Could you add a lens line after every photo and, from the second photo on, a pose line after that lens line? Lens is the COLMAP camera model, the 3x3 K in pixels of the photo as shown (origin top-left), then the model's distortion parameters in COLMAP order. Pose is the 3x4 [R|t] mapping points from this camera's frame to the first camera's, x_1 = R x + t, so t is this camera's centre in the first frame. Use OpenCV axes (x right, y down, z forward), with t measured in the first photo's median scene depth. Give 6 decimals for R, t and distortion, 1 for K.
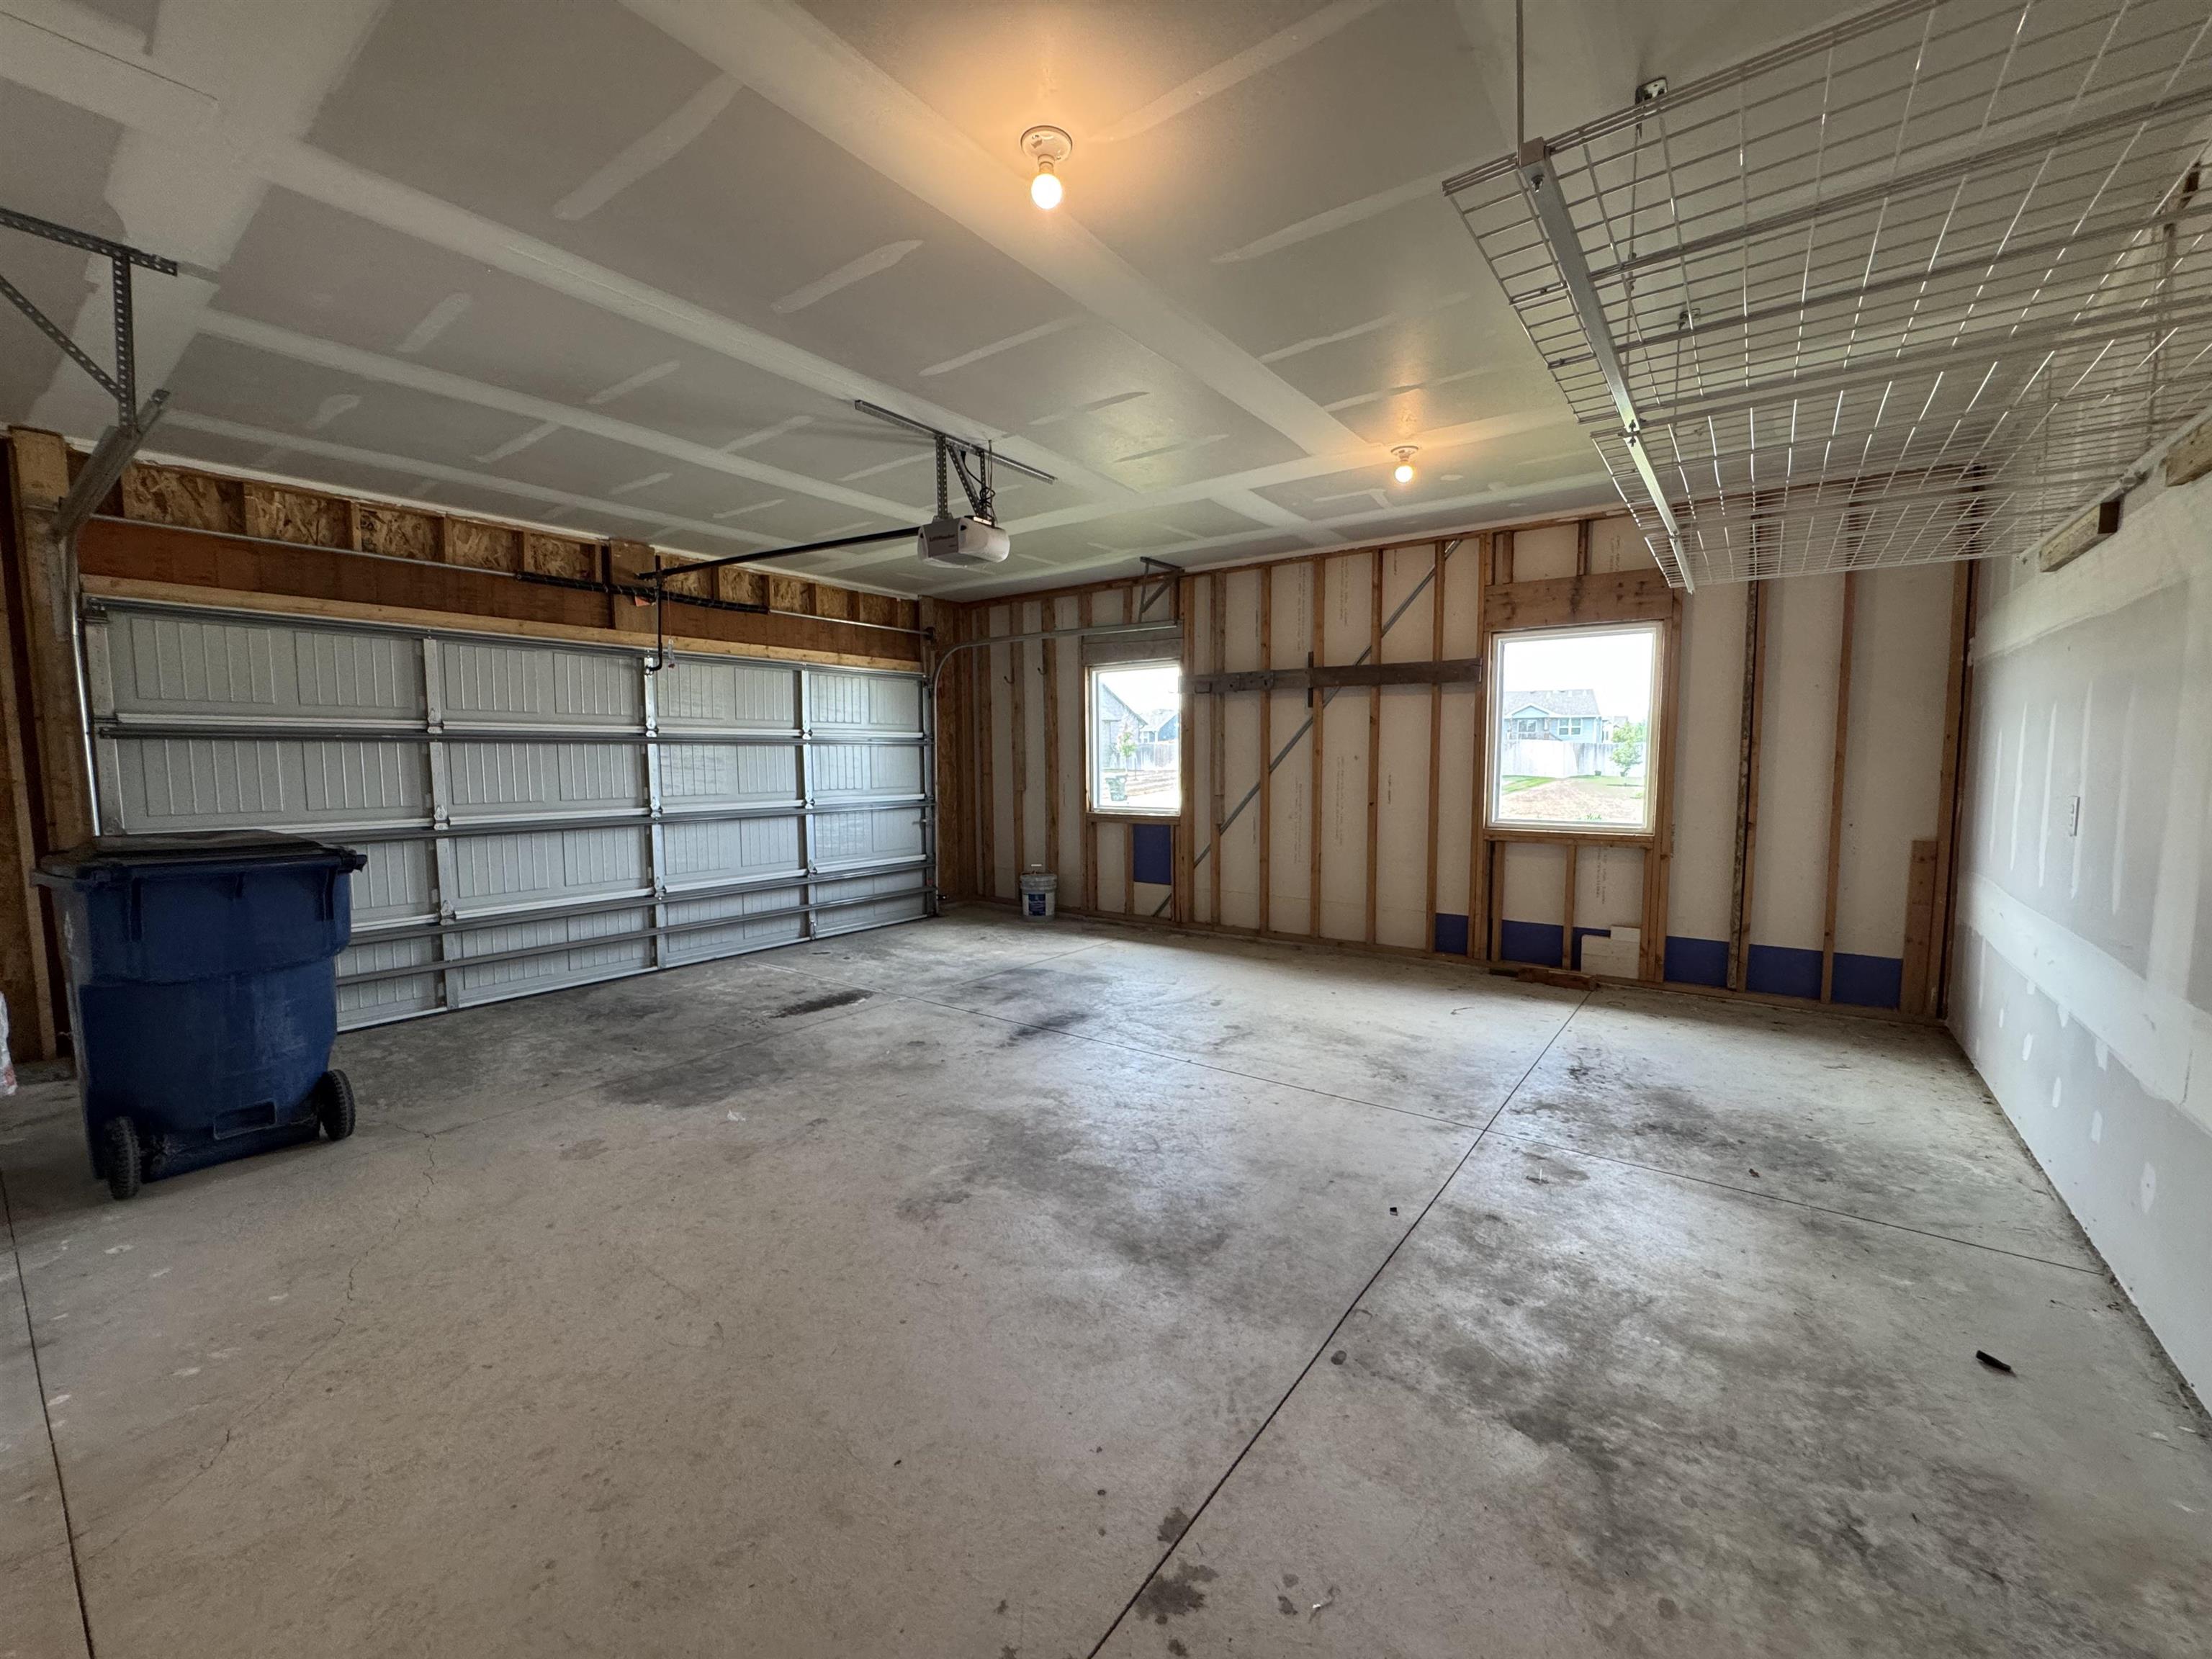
lens RADIAL K [[886.9, 0, 1100.3], [0, 886.9, 830.9], [0, 0, 1]] dist [-0.003998, 0.000309]
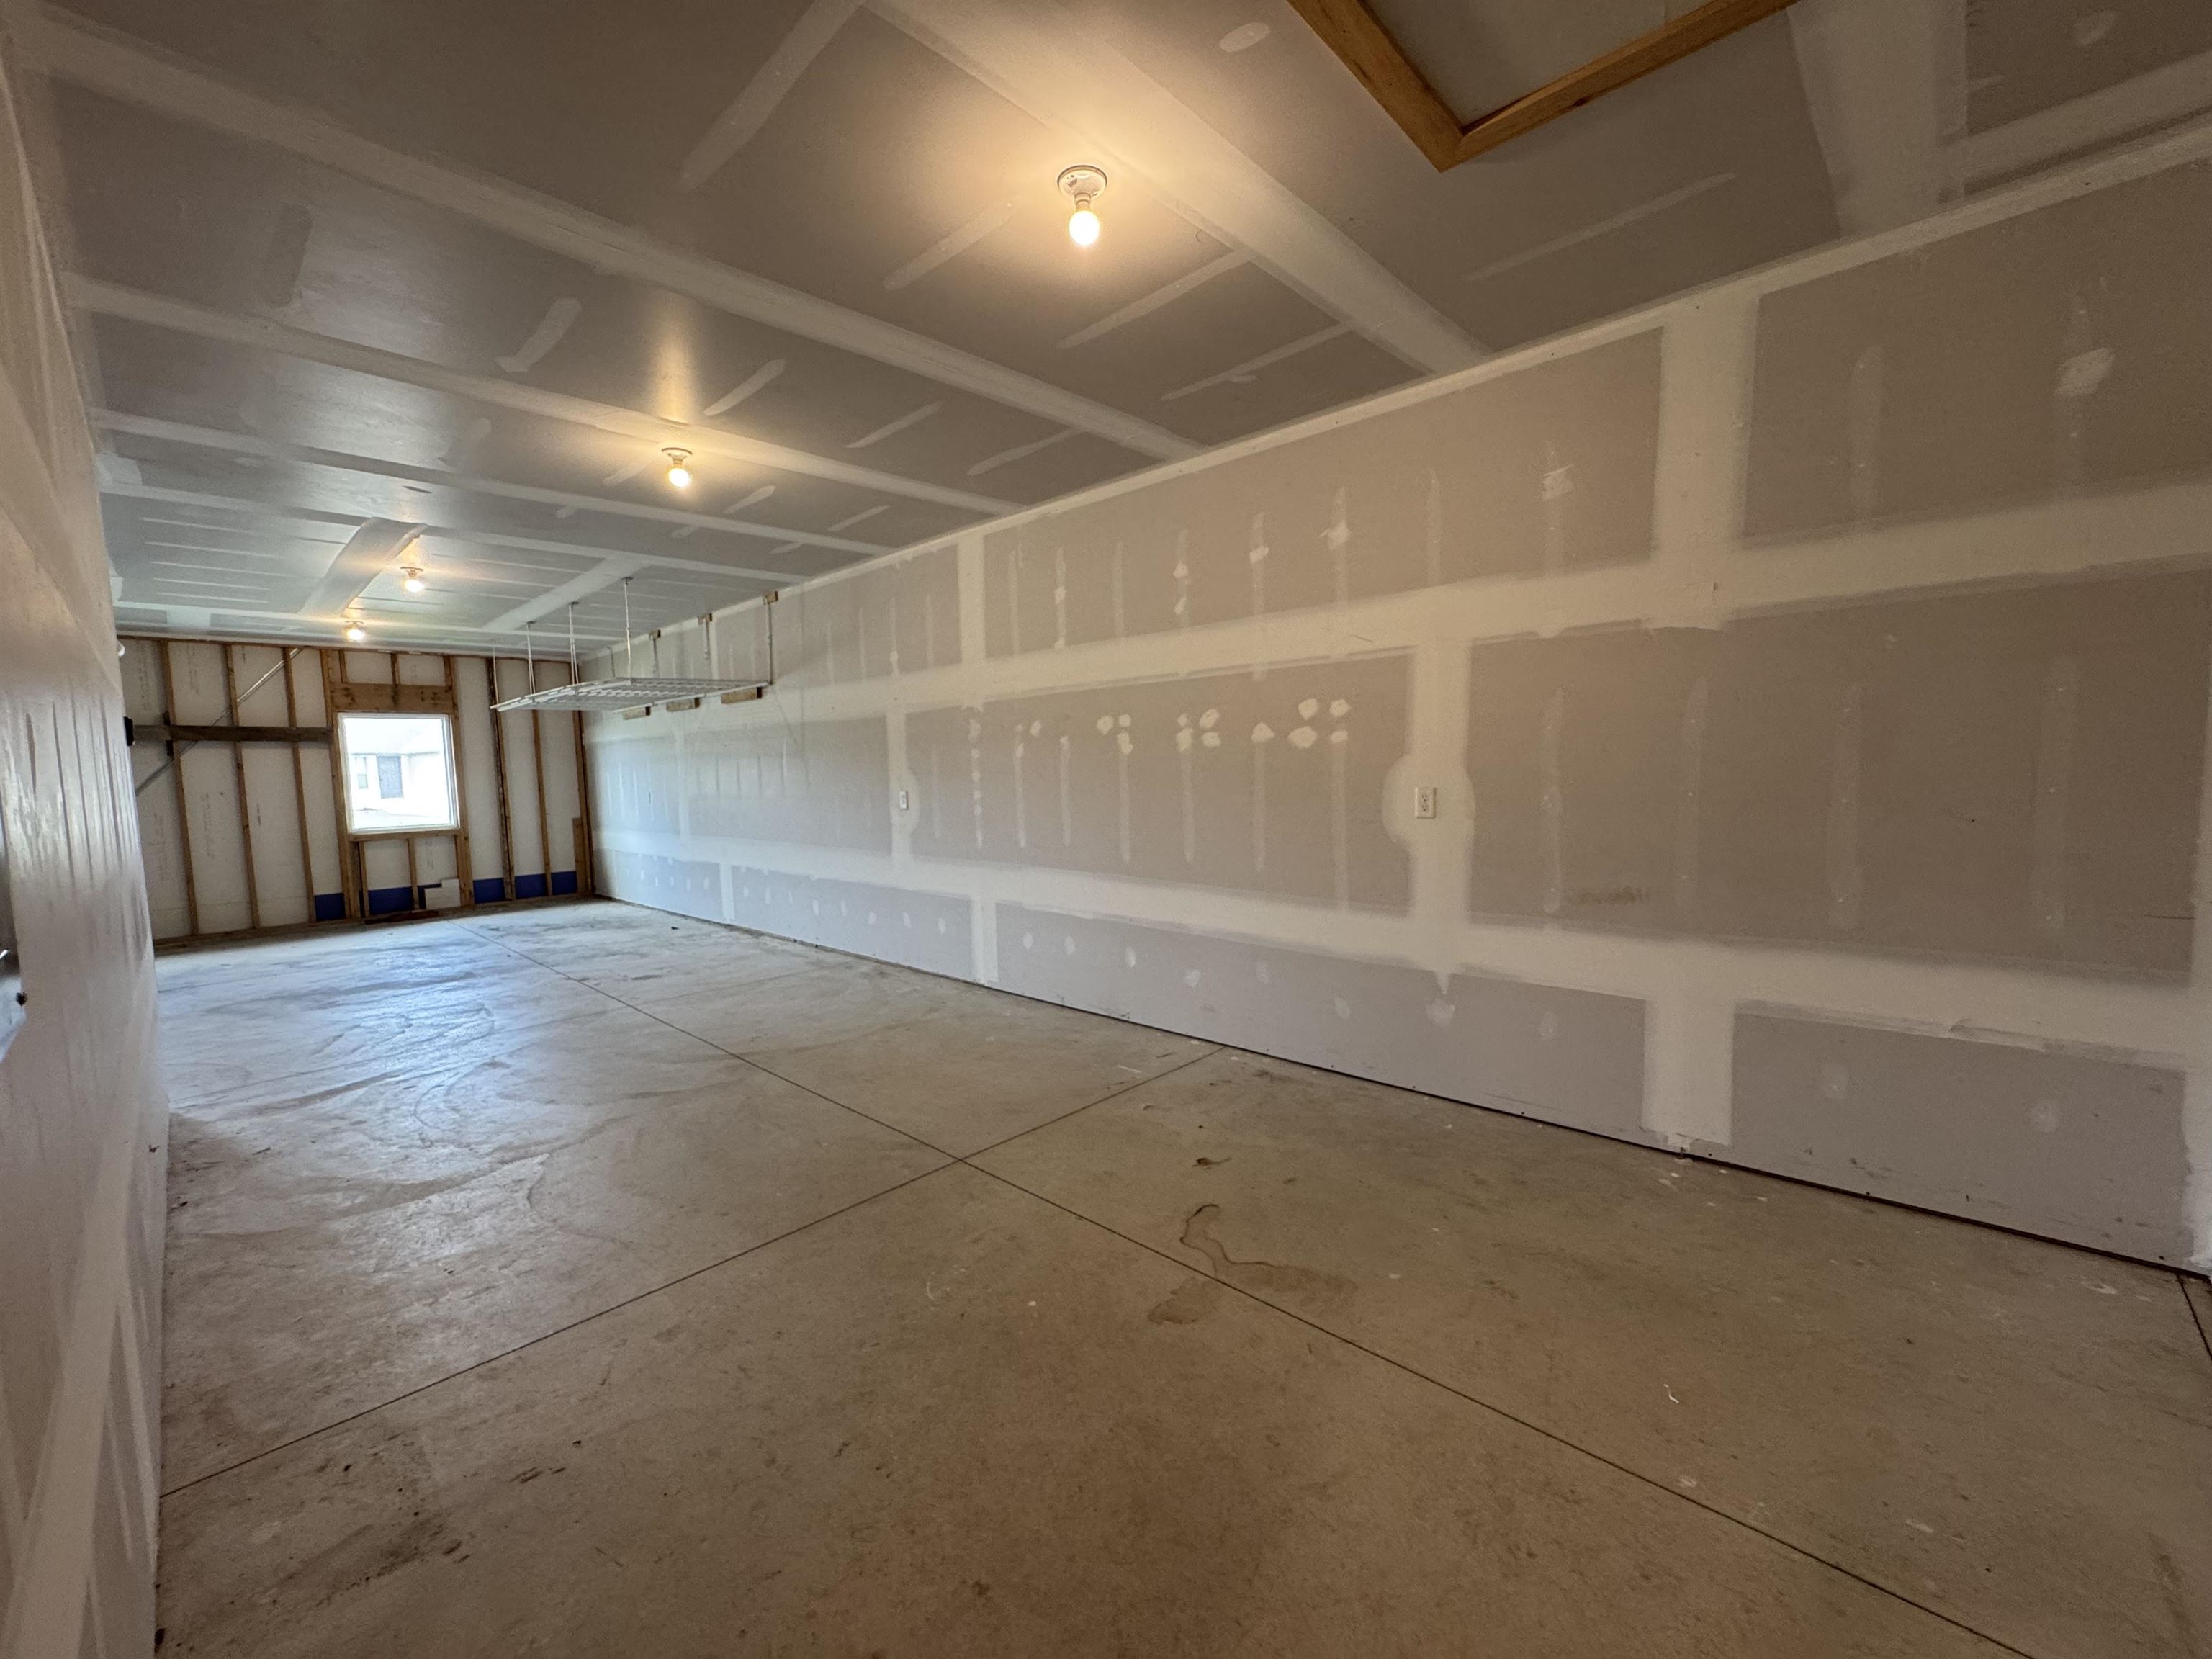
lens RADIAL K [[886.9, 0, 1104.0], [0, 886.9, 836.9], [0, 0, 1]] dist [-0.003998, 0.000309]
pose [[0.114629, -0.077697, 0.990365, -1.103130], [0.112043, 0.991587, 0.064825, 0.056710], [-0.987070, 0.103533, 0.122370, -0.593524]]
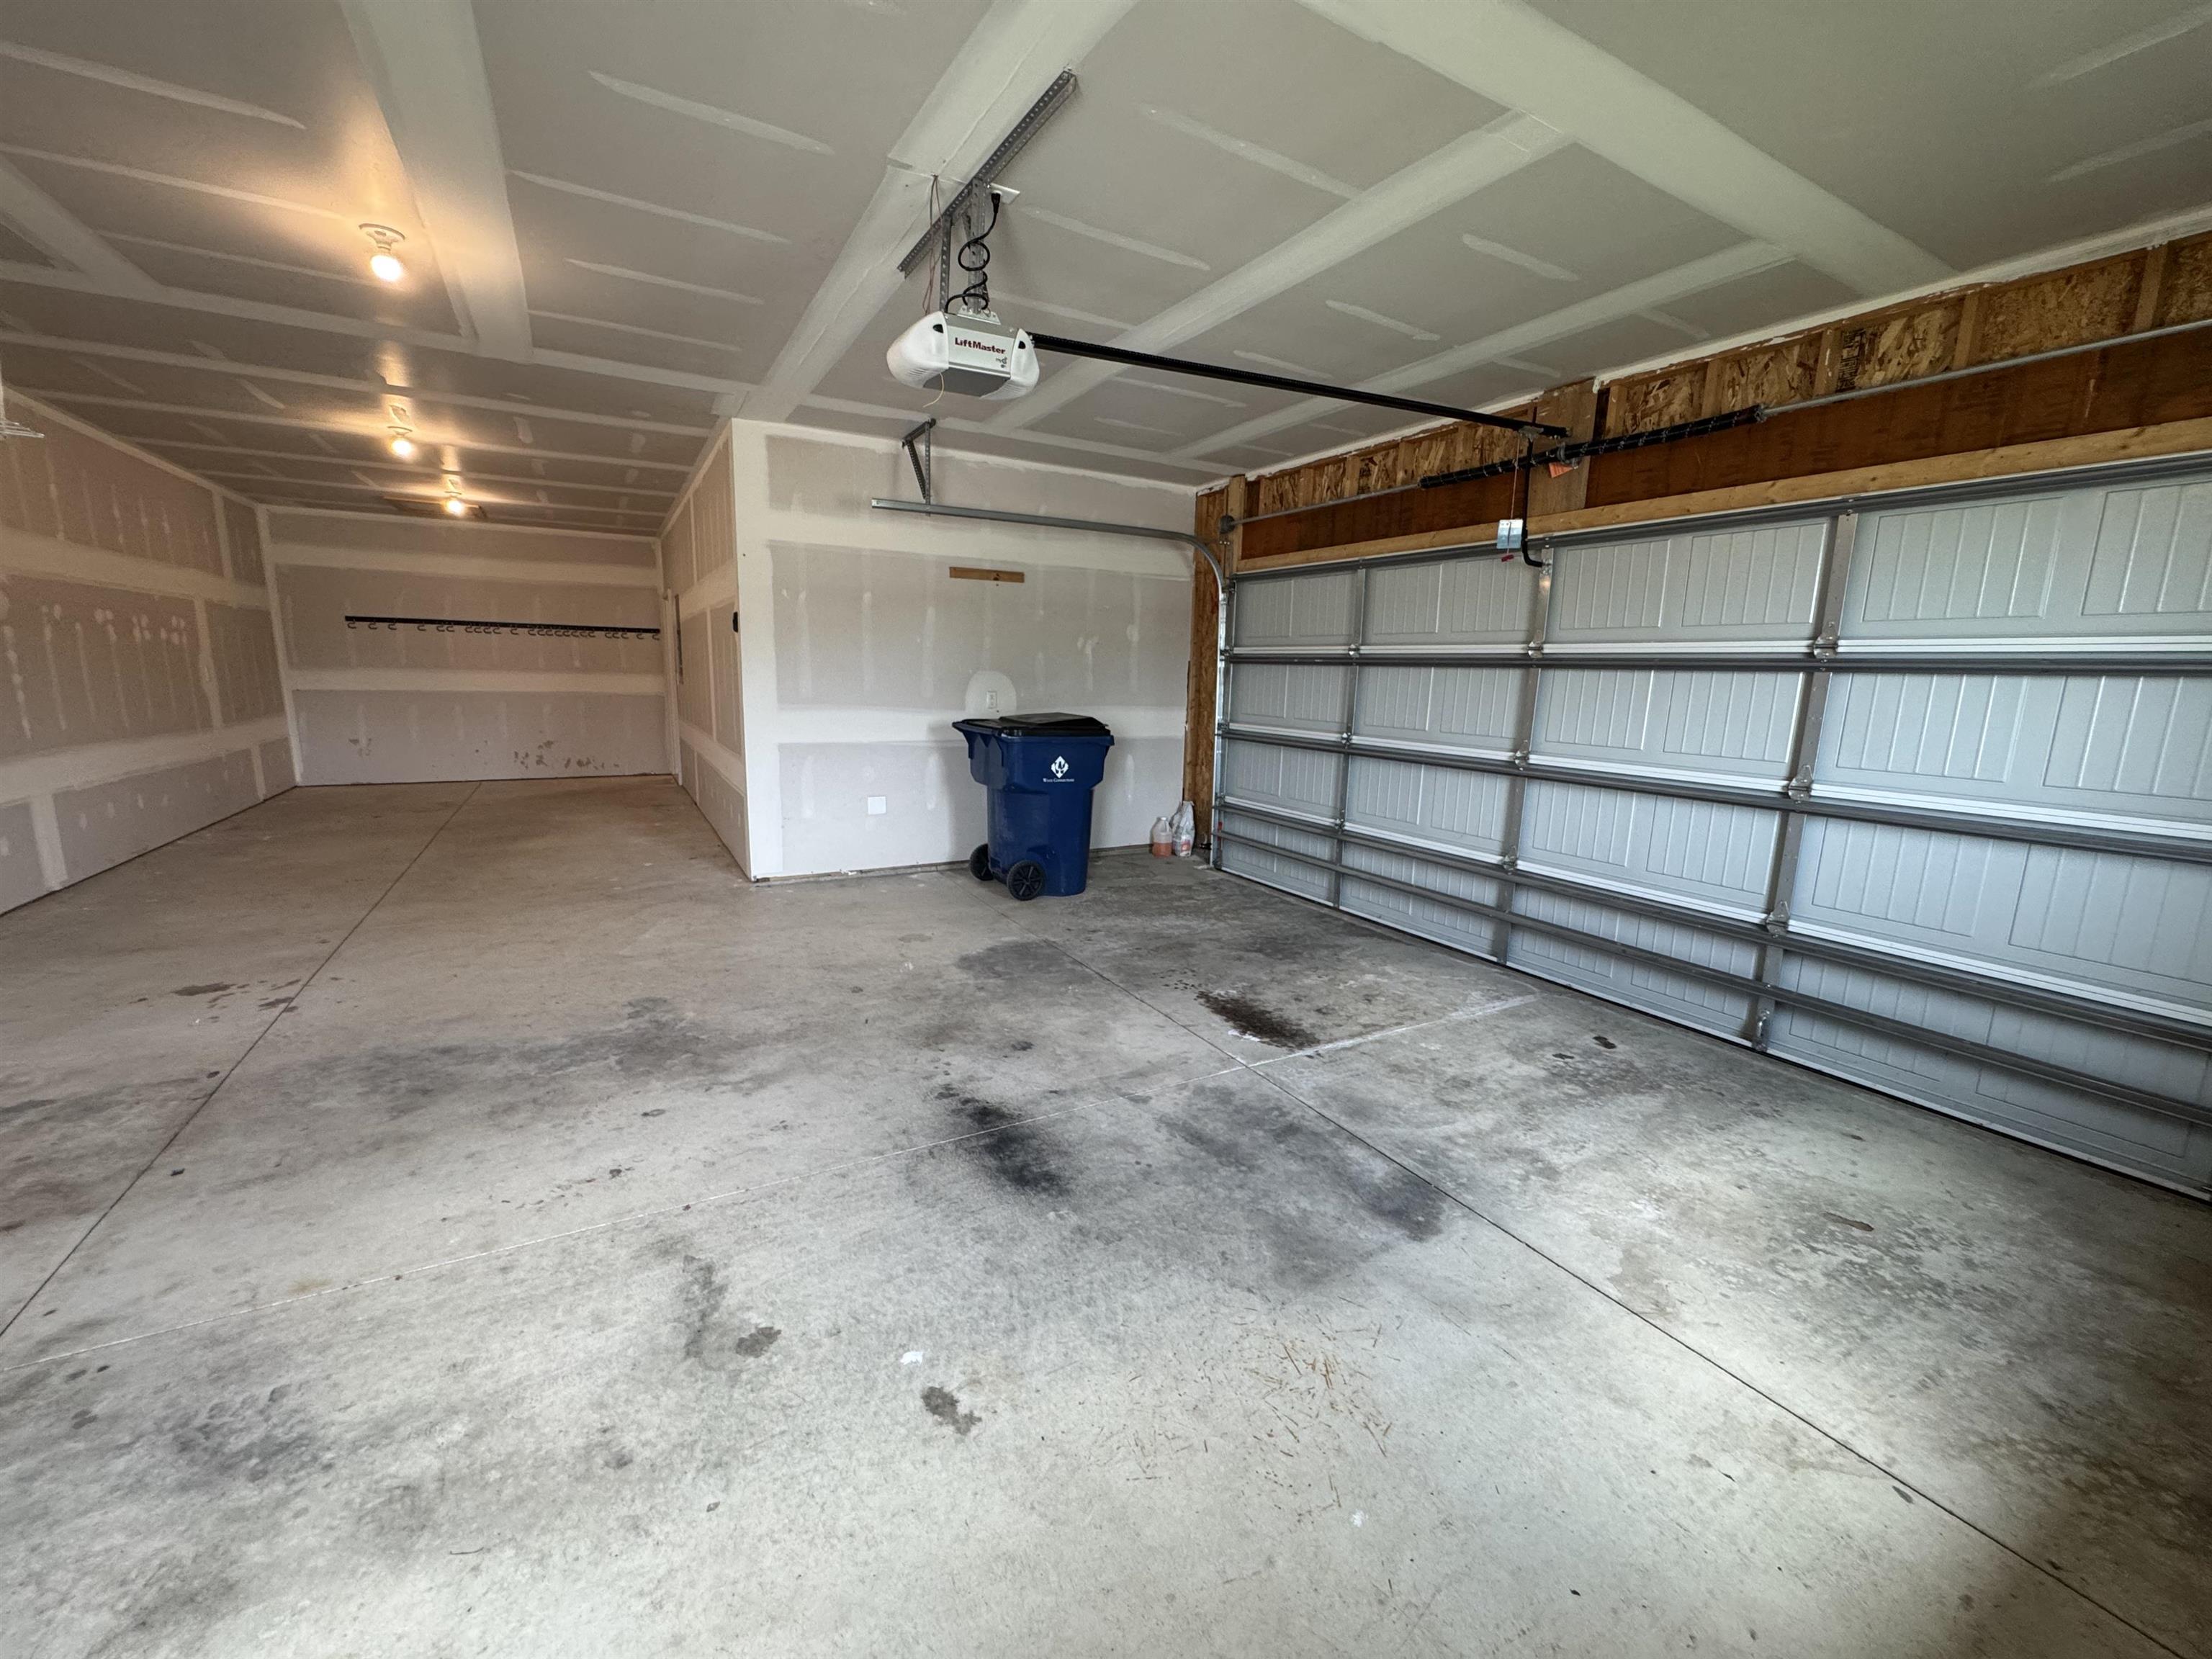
lens RADIAL K [[886.9, 0, 1104.5], [0, 886.9, 828.7], [0, 0, 1]] dist [-0.003998, 0.000309]
pose [[-0.398714, 0.155855, -0.903735, 0.389635], [-0.100501, 0.972092, 0.211983, -0.105966], [0.911552, 0.175347, -0.371923, 1.166353]]
